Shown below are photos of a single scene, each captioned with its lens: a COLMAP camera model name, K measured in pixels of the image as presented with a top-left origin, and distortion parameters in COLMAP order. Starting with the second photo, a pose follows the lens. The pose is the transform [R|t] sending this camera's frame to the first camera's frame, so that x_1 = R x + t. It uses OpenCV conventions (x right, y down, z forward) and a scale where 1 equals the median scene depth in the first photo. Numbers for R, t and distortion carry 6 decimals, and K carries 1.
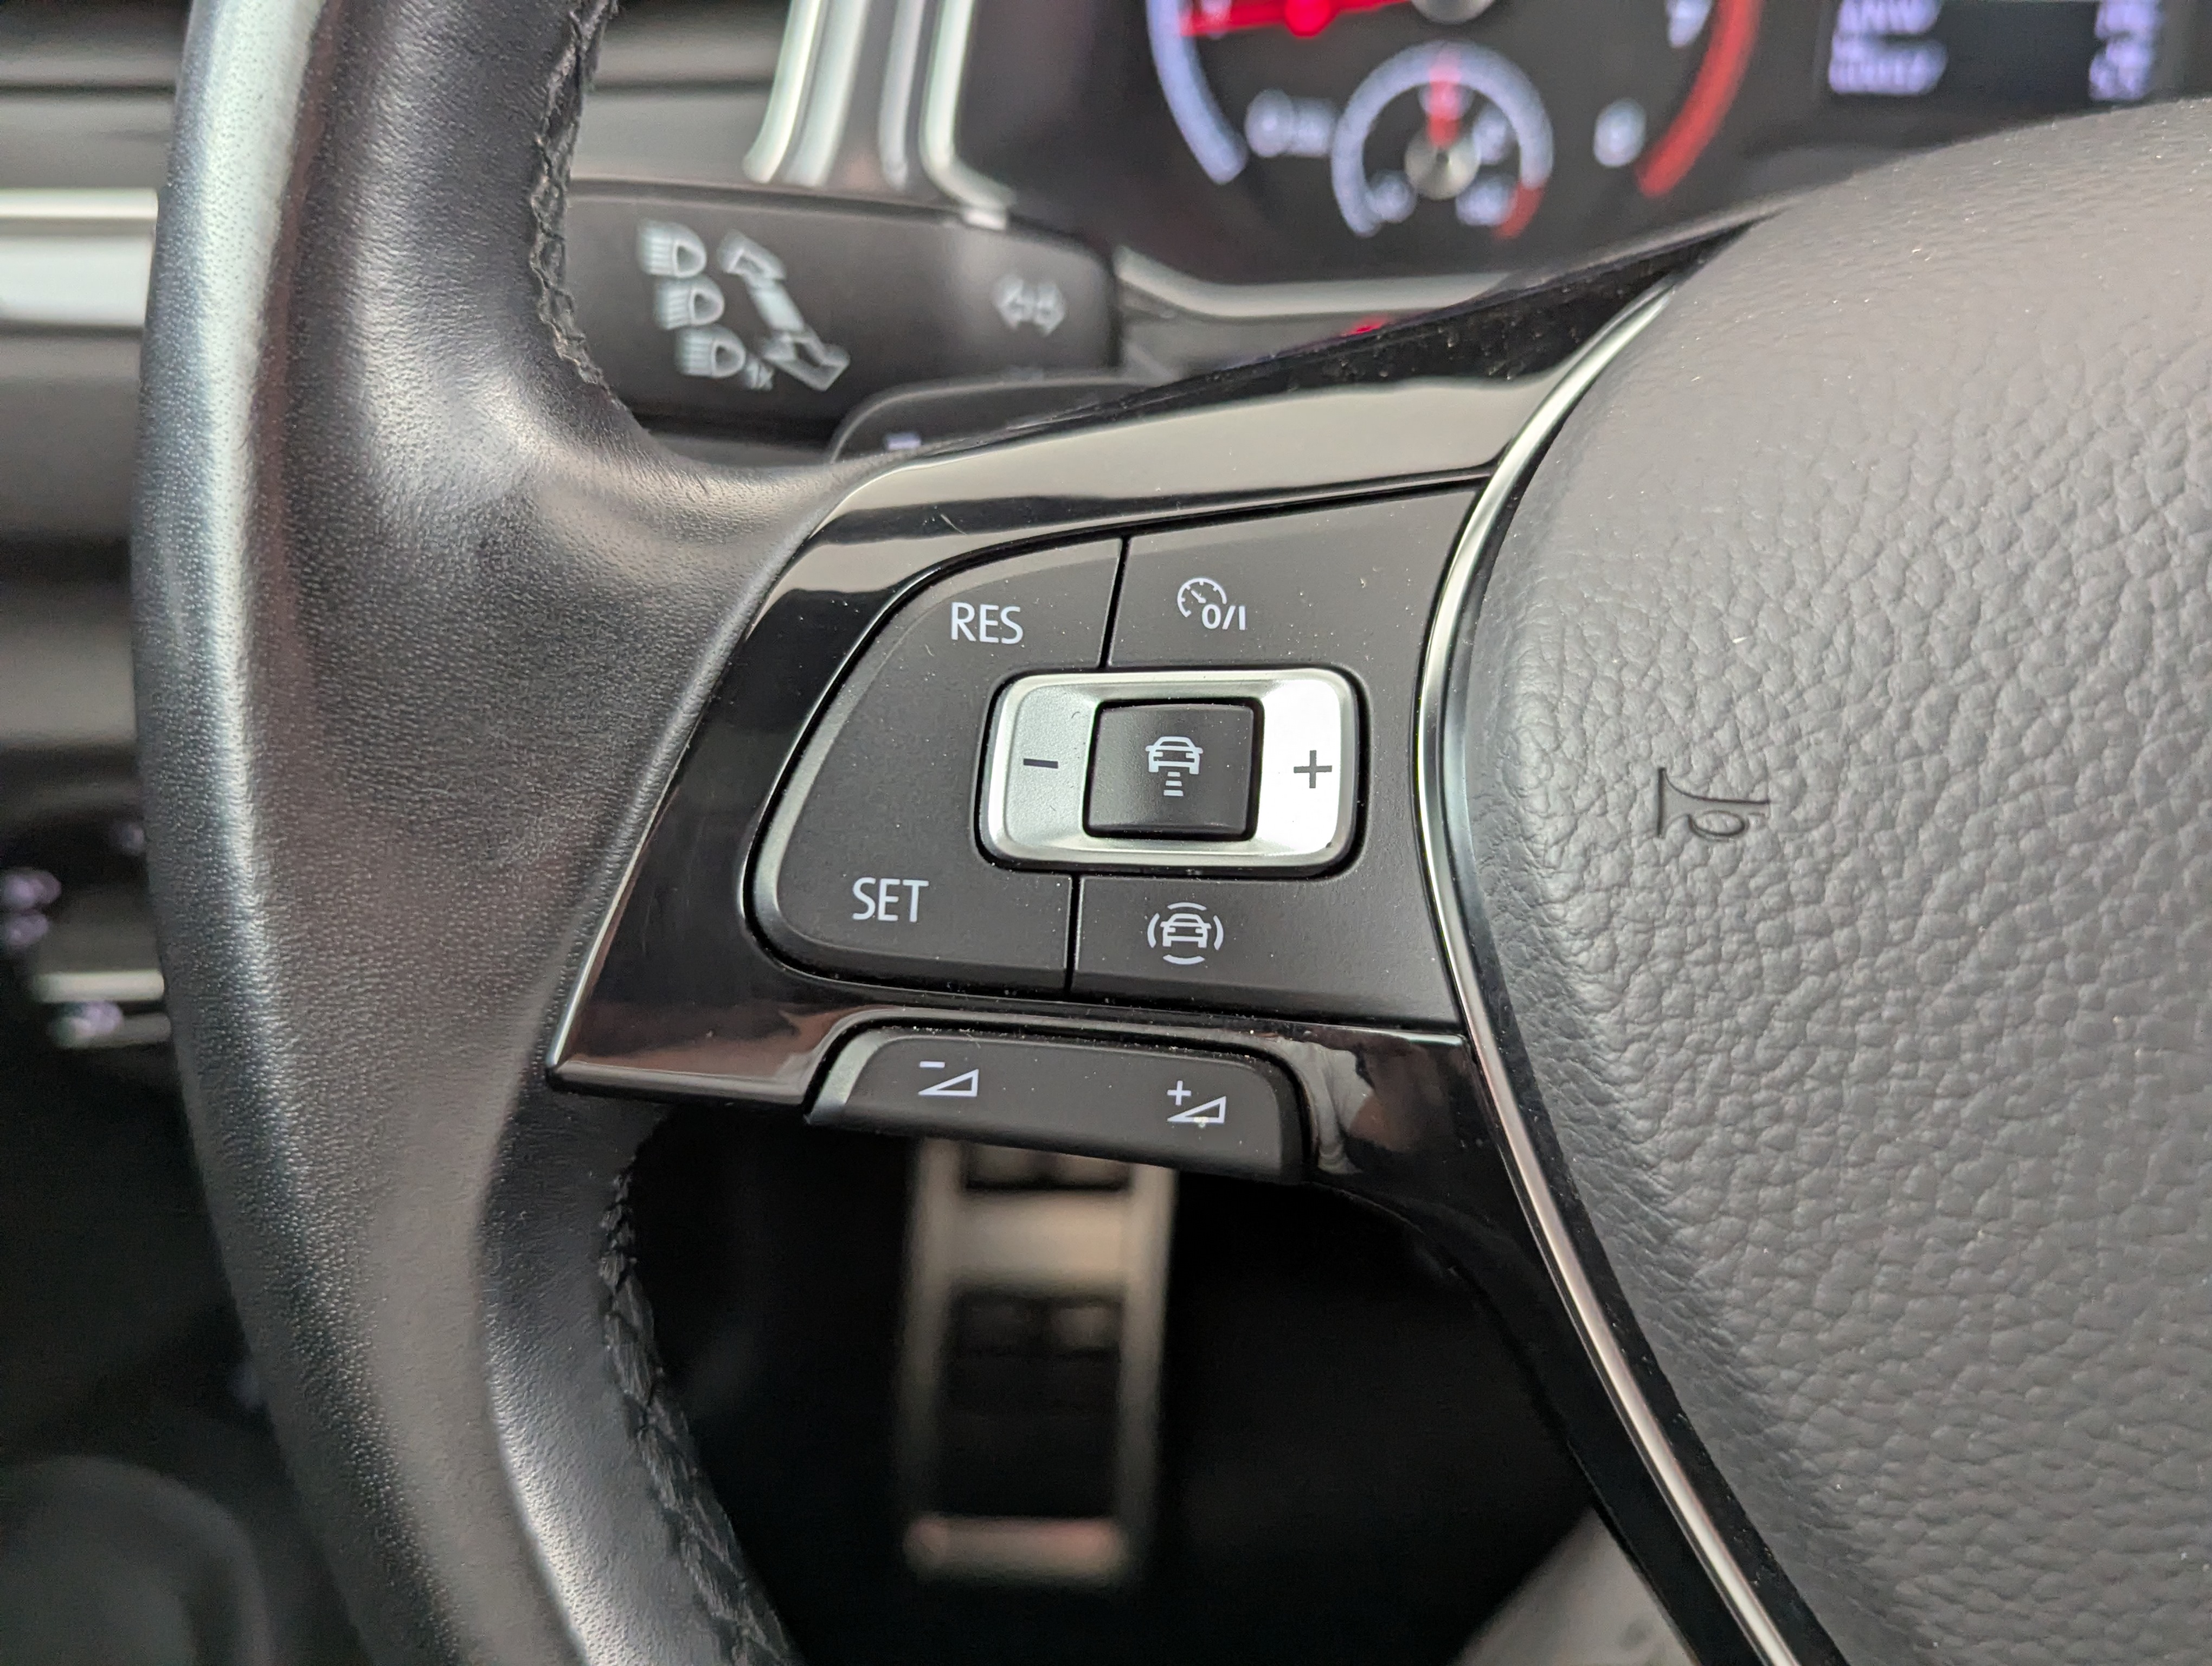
lens RADIAL K [[2149.2, 0, 1141.7], [0, 2149.2, 808.6], [0, 0, 1]] dist [0.059170, -0.187887]
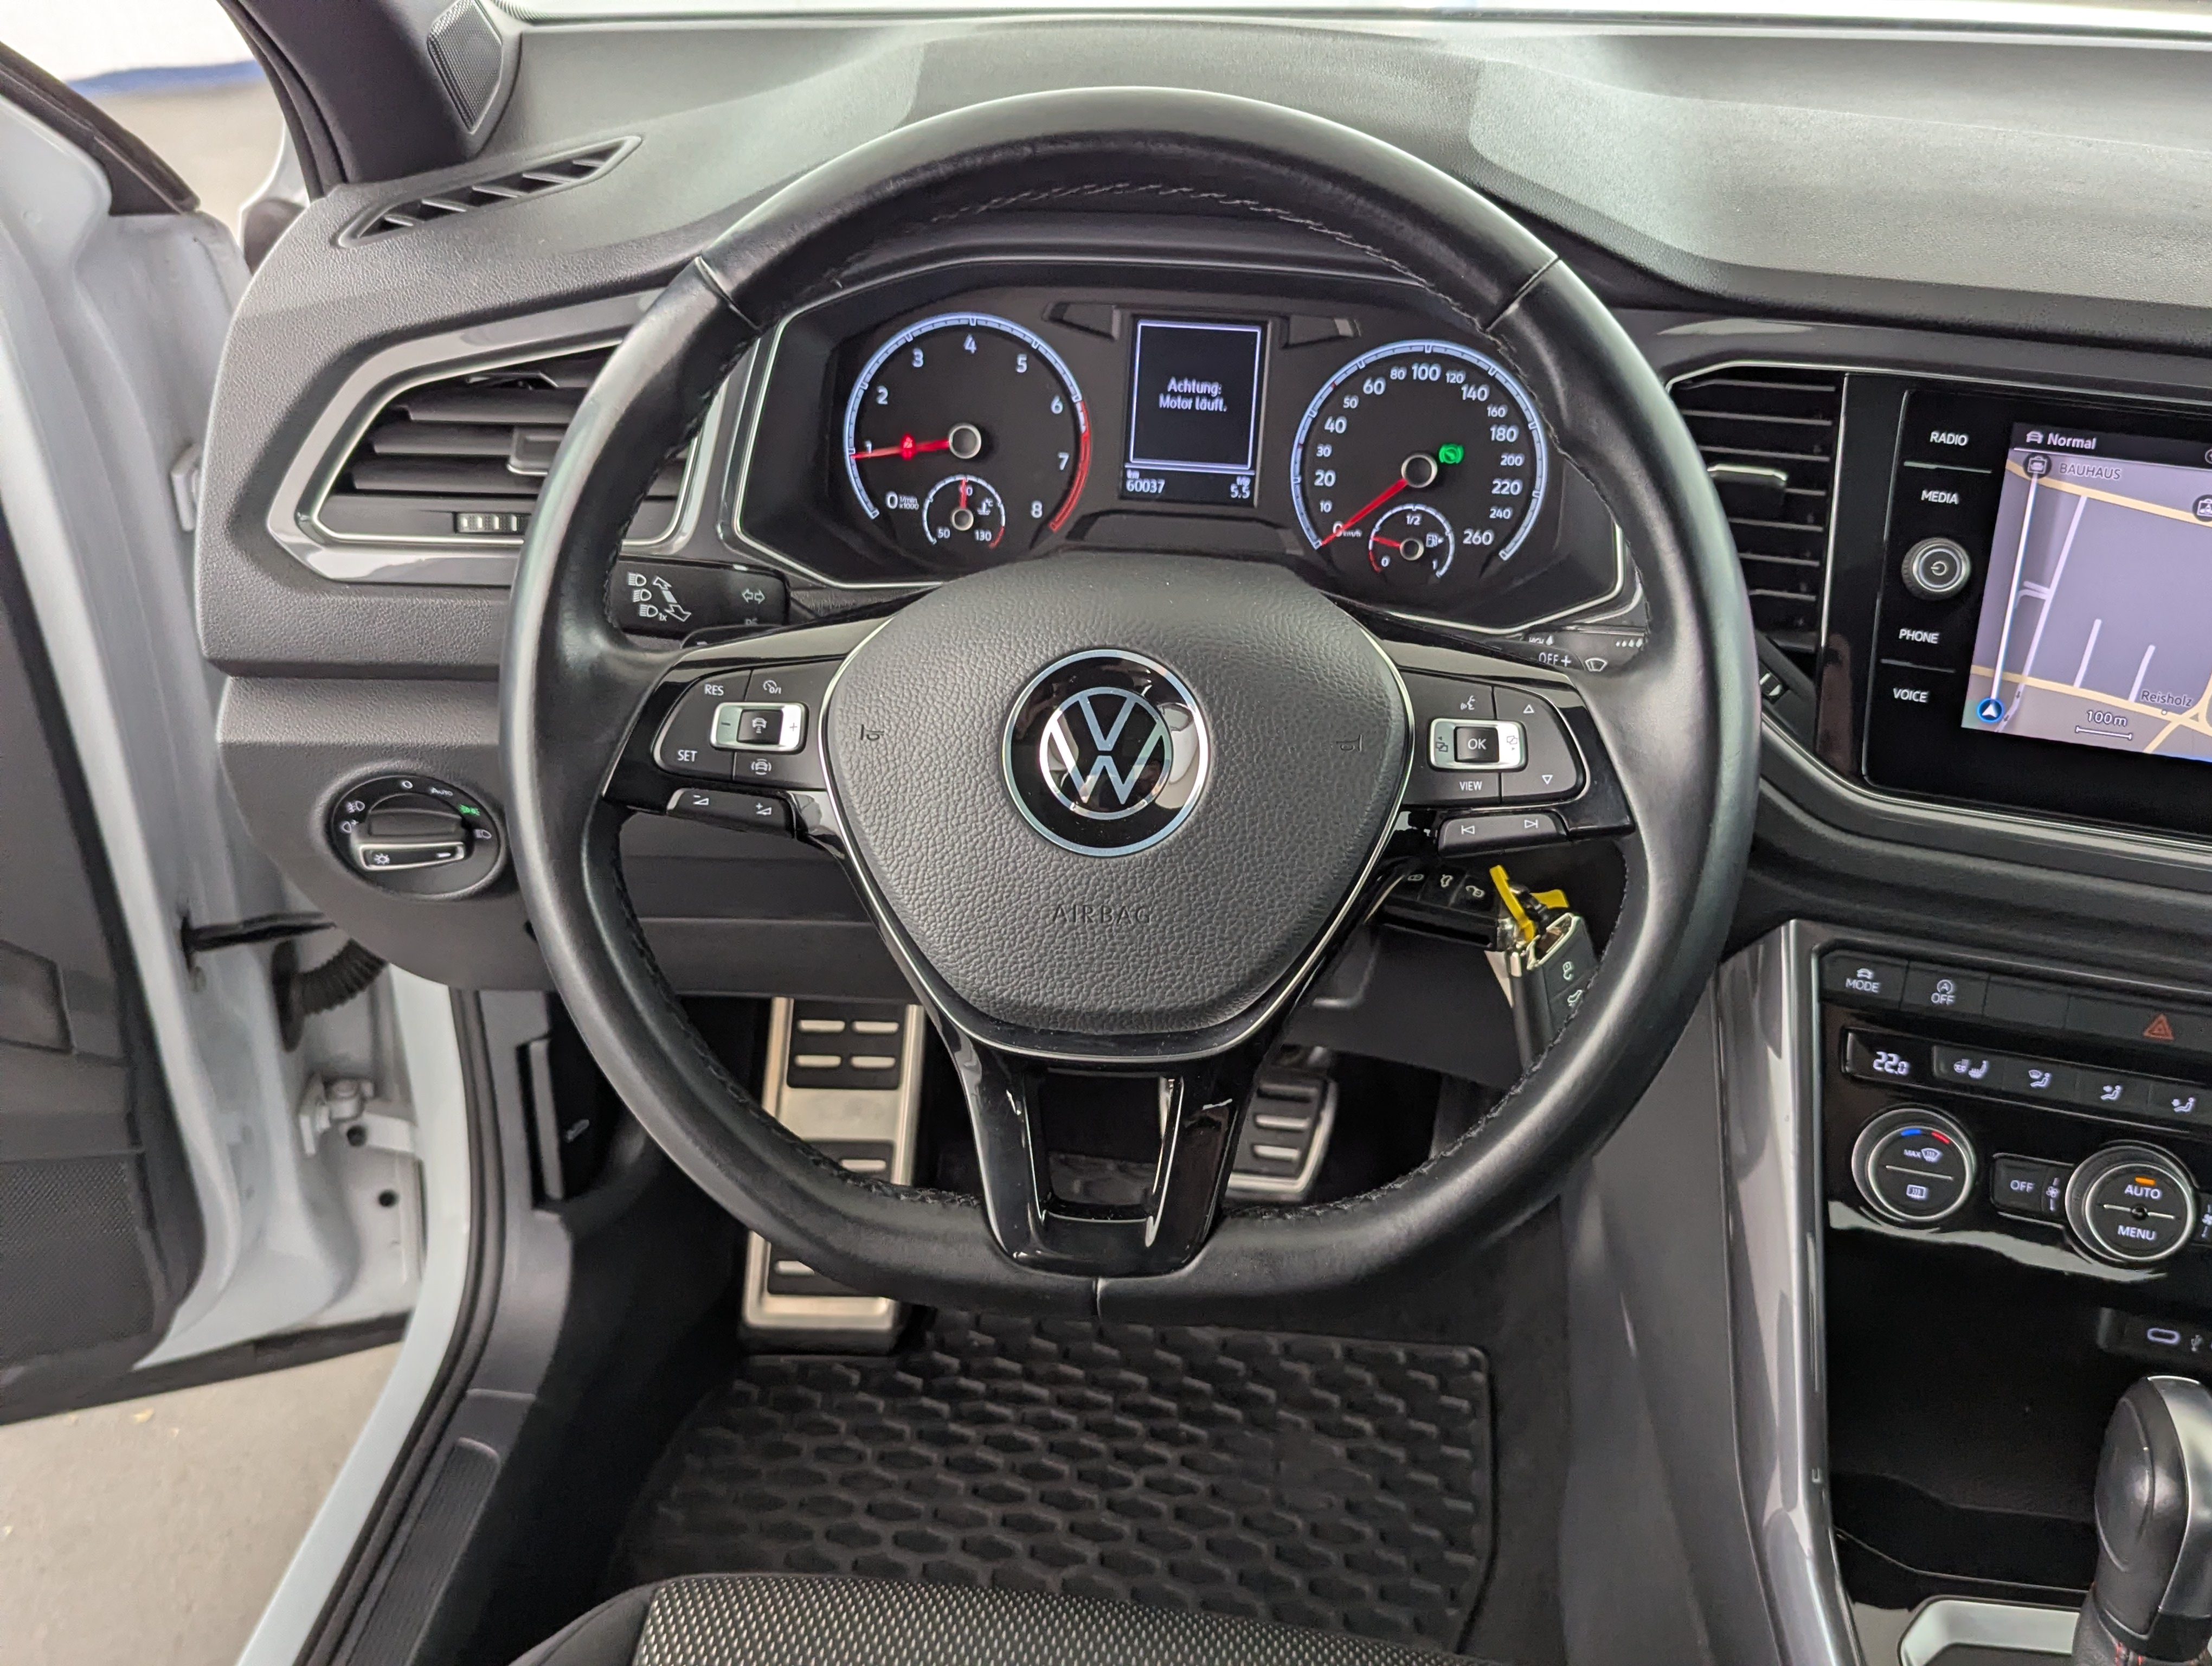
lens RADIAL K [[2043.9, 0, 1133.2], [0, 2043.9, 799.7], [0, 0, 1]] dist [0.040774, -0.015570]
pose [[0.999171, 0.014803, 0.037919, 0.483018], [-0.012237, 0.997675, -0.067049, 0.310419], [-0.038824, 0.066529, 0.997029, -2.409482]]
